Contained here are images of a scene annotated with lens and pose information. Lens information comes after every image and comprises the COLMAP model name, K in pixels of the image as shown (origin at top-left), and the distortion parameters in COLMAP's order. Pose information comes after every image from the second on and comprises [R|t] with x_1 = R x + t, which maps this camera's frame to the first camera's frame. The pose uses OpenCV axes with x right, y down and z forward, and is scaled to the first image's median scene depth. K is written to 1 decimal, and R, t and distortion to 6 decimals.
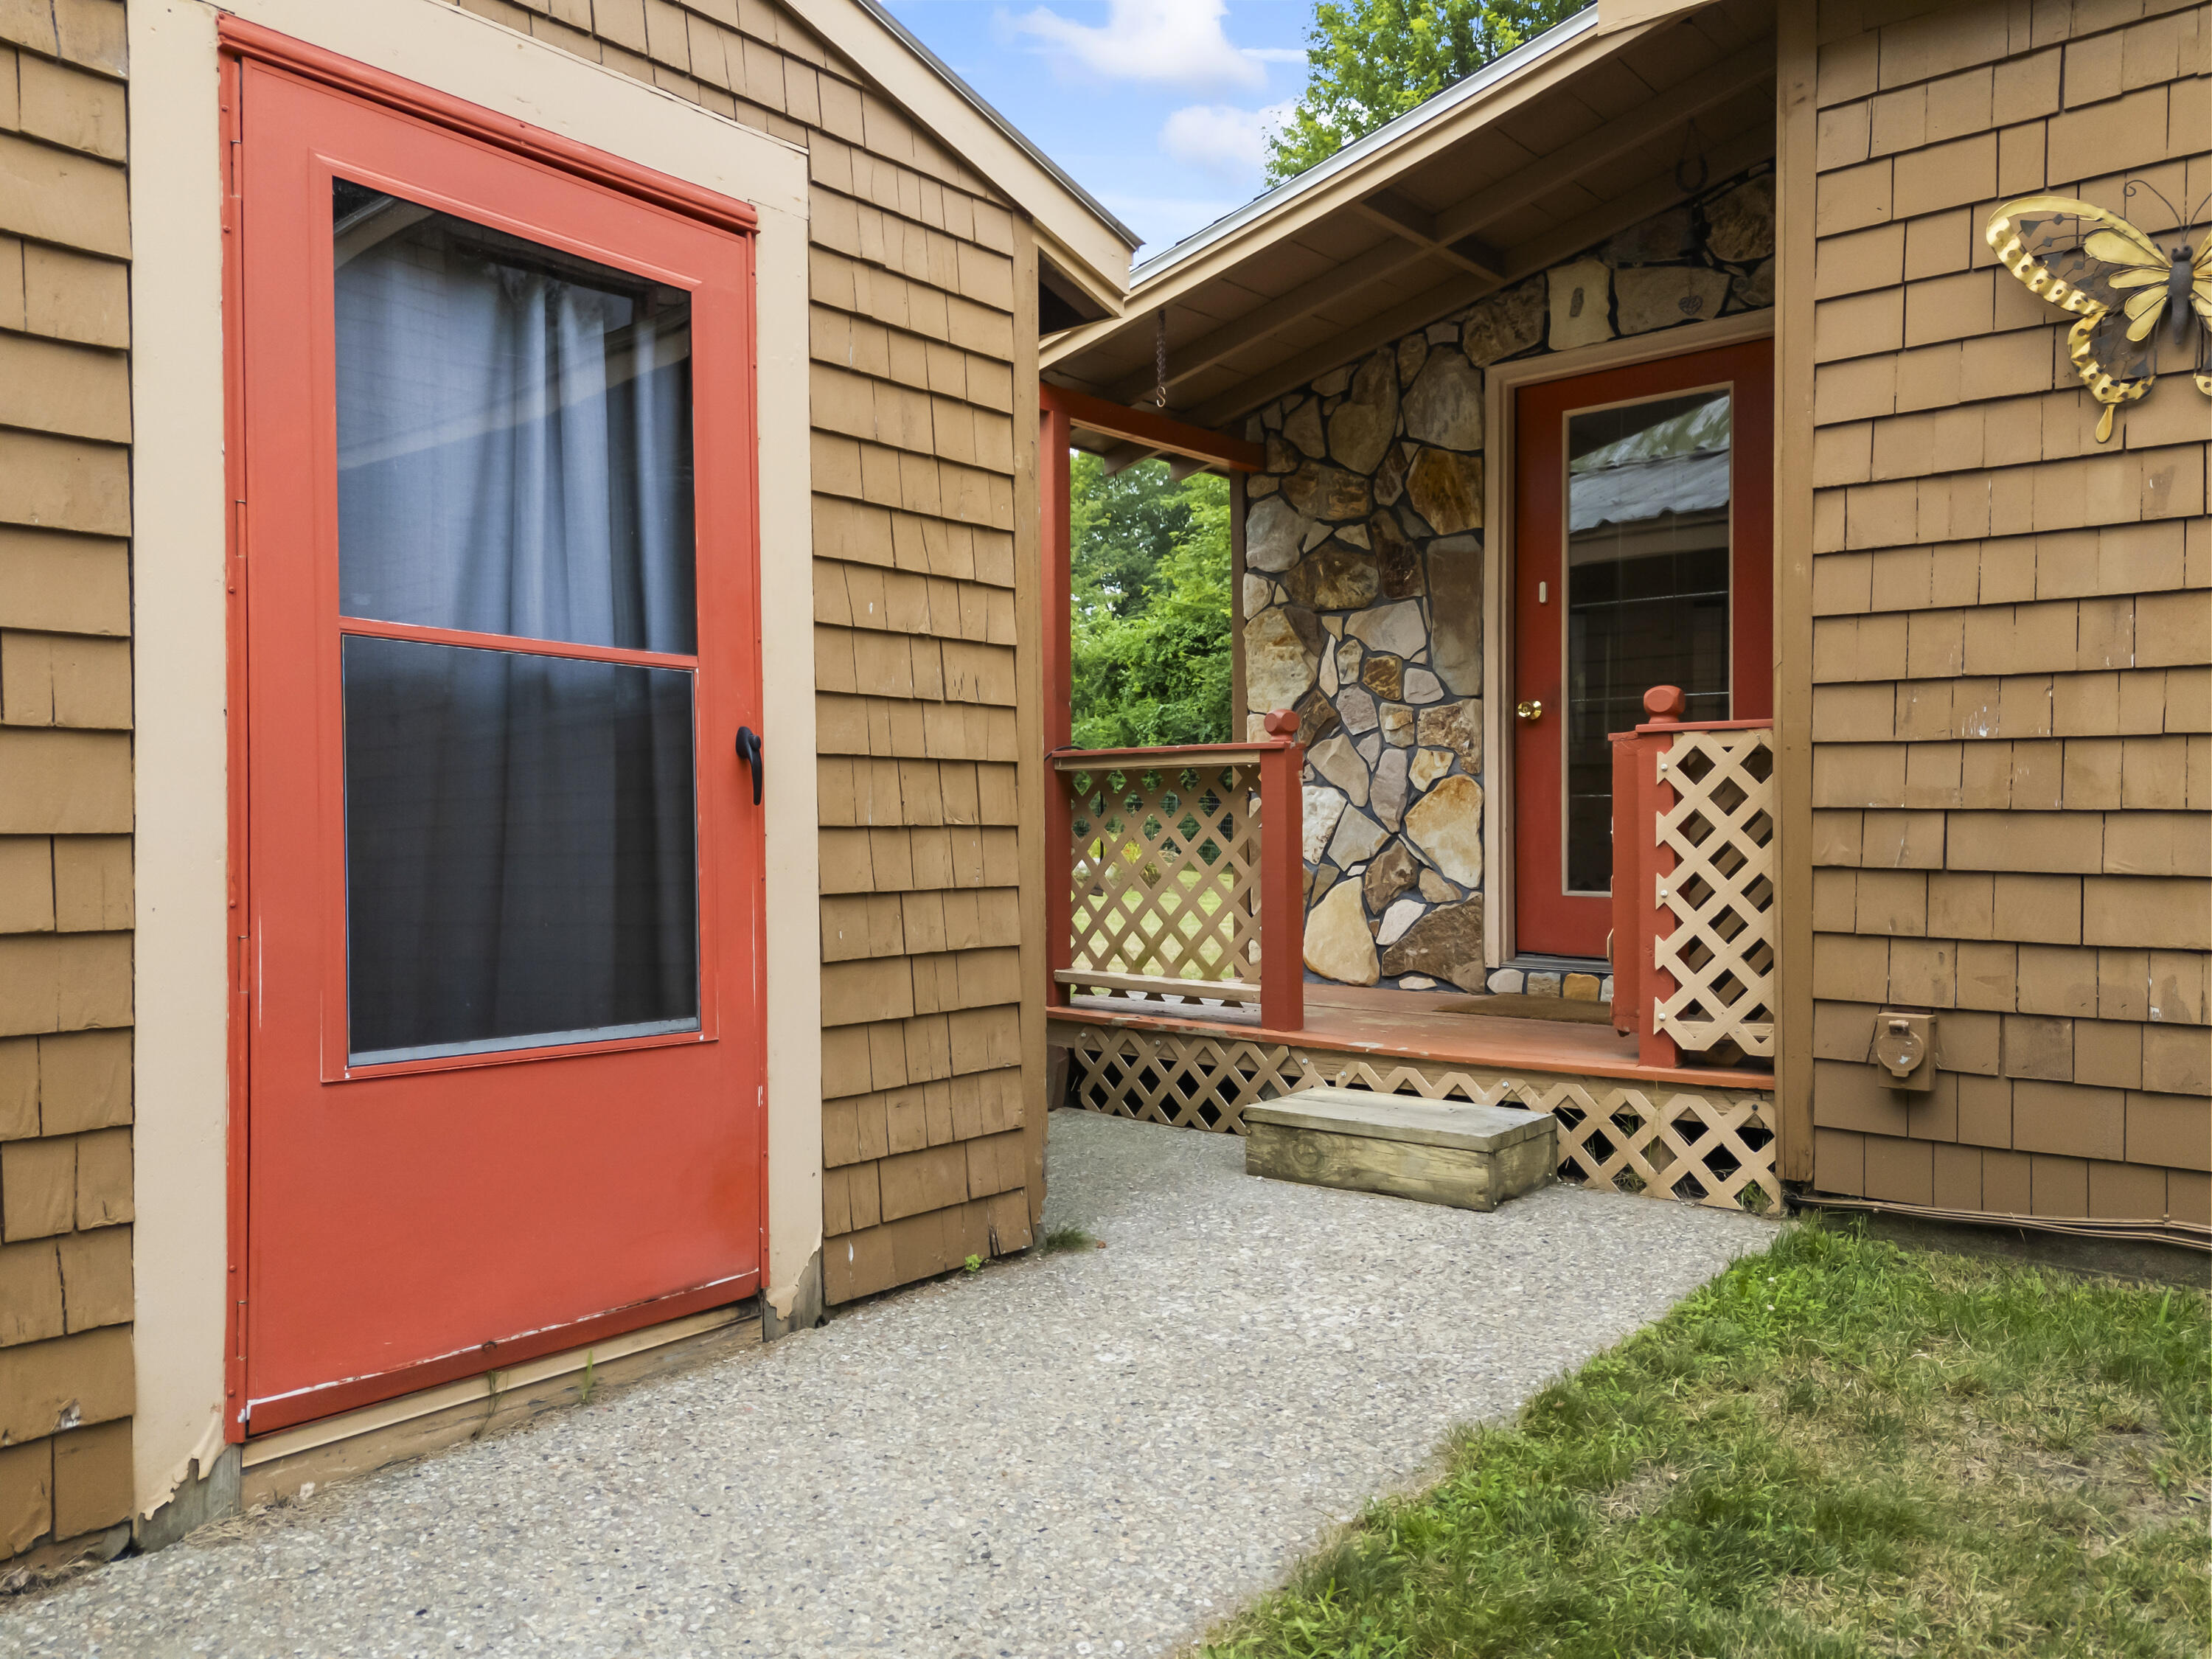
lens RADIAL K [[1606.7, 0, 1110.9], [0, 1606.7, 813.0], [0, 0, 1]] dist [0.077042, -0.119246]
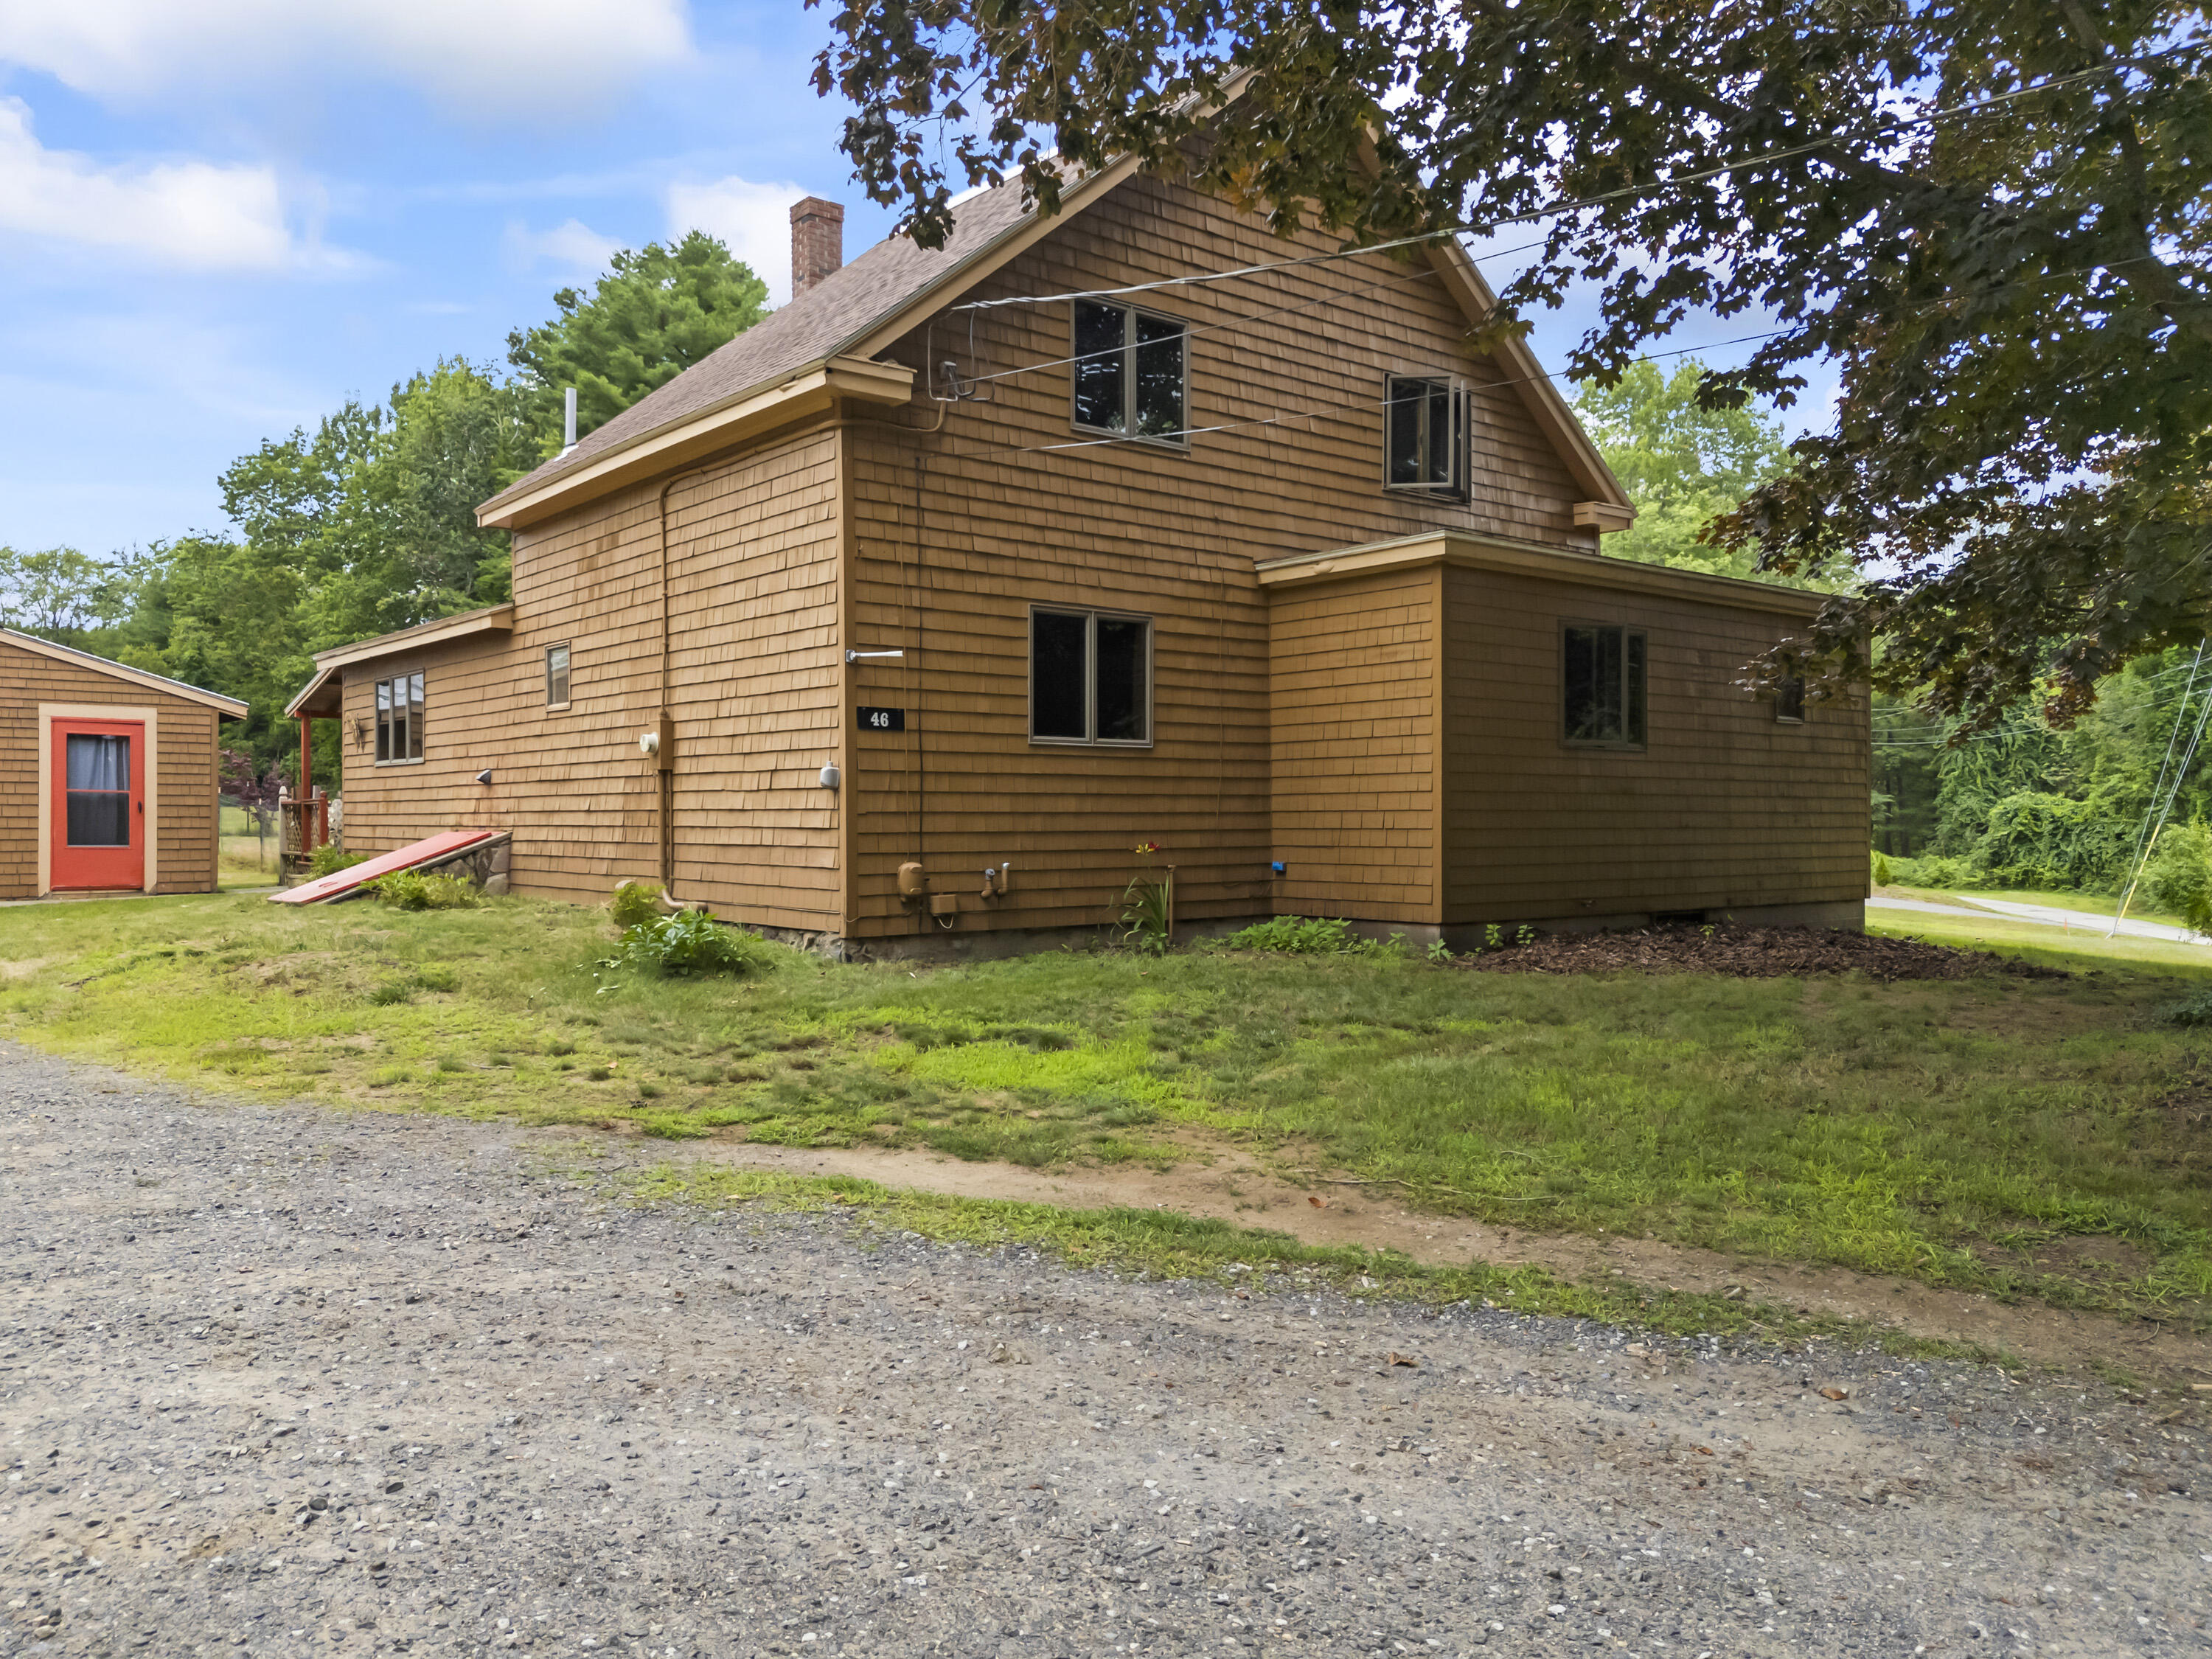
lens RADIAL K [[1629.2, 0, 1107.9], [0, 1629.2, 820.8], [0, 0, 1]] dist [0.112592, -0.125398]
pose [[0.982674, 0.000791, -0.185338, 4.457971], [-0.000323, 0.999997, 0.002552, 0.006336], [0.185340, -0.002448, 0.982671, -4.486140]]
